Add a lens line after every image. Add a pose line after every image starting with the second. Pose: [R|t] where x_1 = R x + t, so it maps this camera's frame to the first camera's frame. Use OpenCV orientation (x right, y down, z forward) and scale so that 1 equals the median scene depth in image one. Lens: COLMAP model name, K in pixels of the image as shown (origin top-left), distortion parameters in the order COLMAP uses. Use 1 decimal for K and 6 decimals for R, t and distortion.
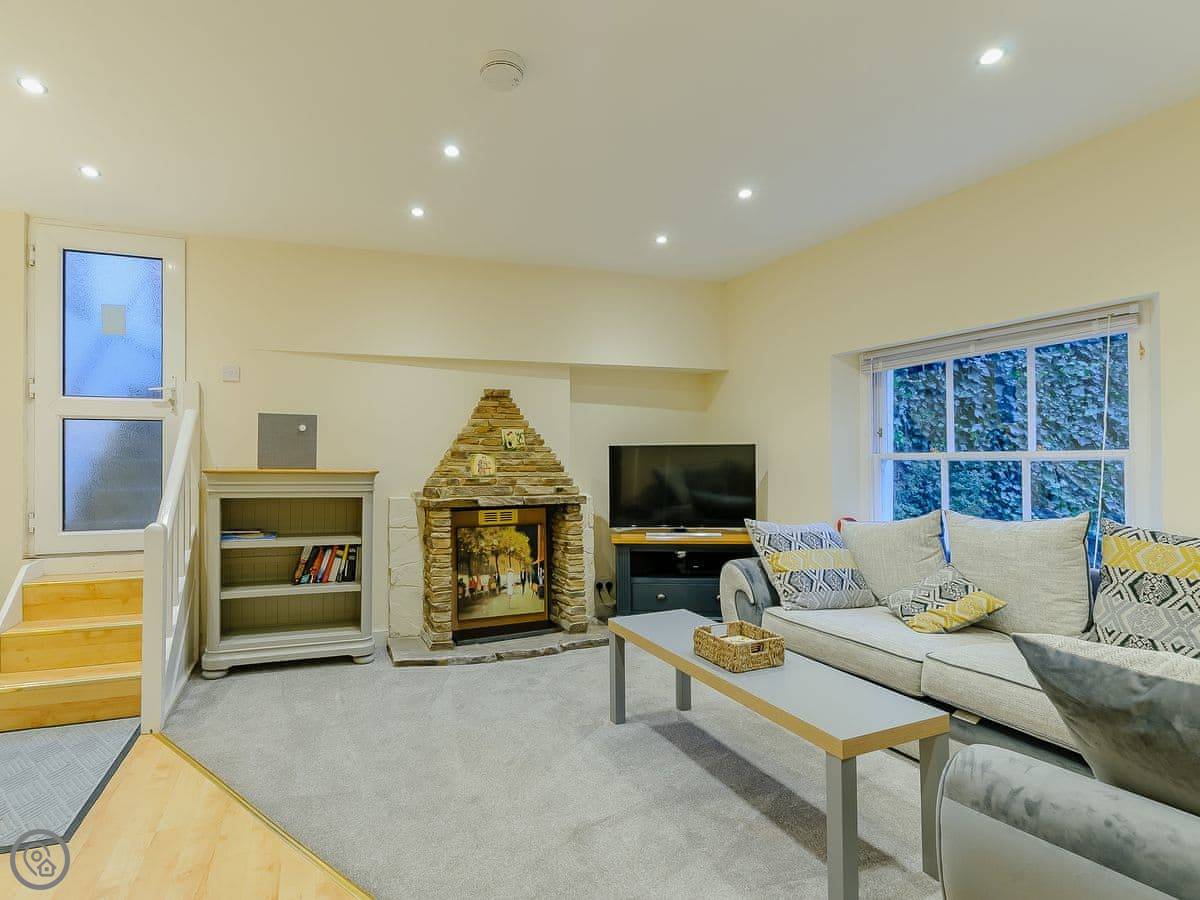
lens RADIAL K [[617.5, 0, 600.0], [0, 617.5, 450.0], [0, 0, 1]] dist [0.001170, -0.000320]
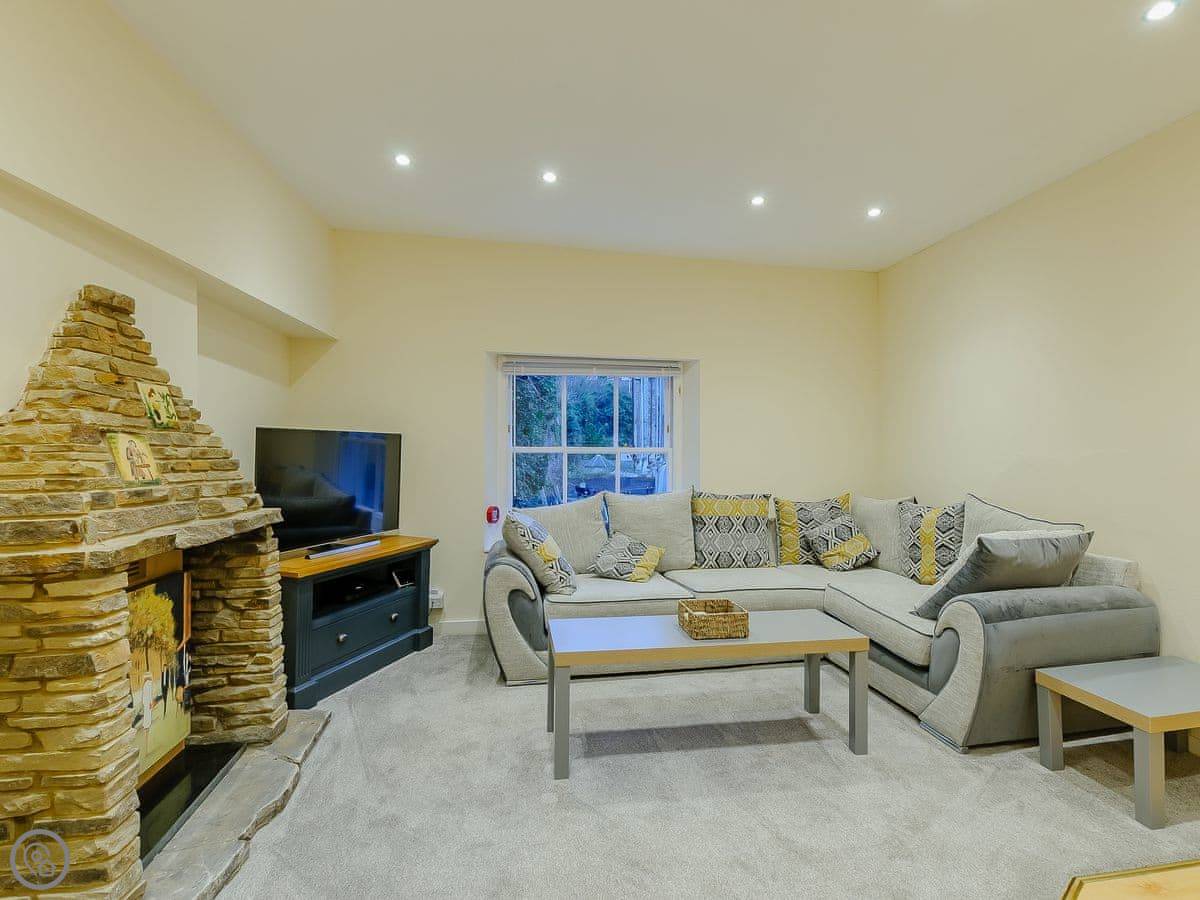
lens RADIAL K [[566.2, 0, 600.0], [0, 566.2, 450.0], [0, 0, 1]] dist [0.001078, -0.000124]
pose [[0.257568, 0.009807, 0.966210, -0.480513], [-0.022041, 0.999748, -0.004272, 0.011793], [-0.966009, -0.020196, 0.257719, 0.545720]]
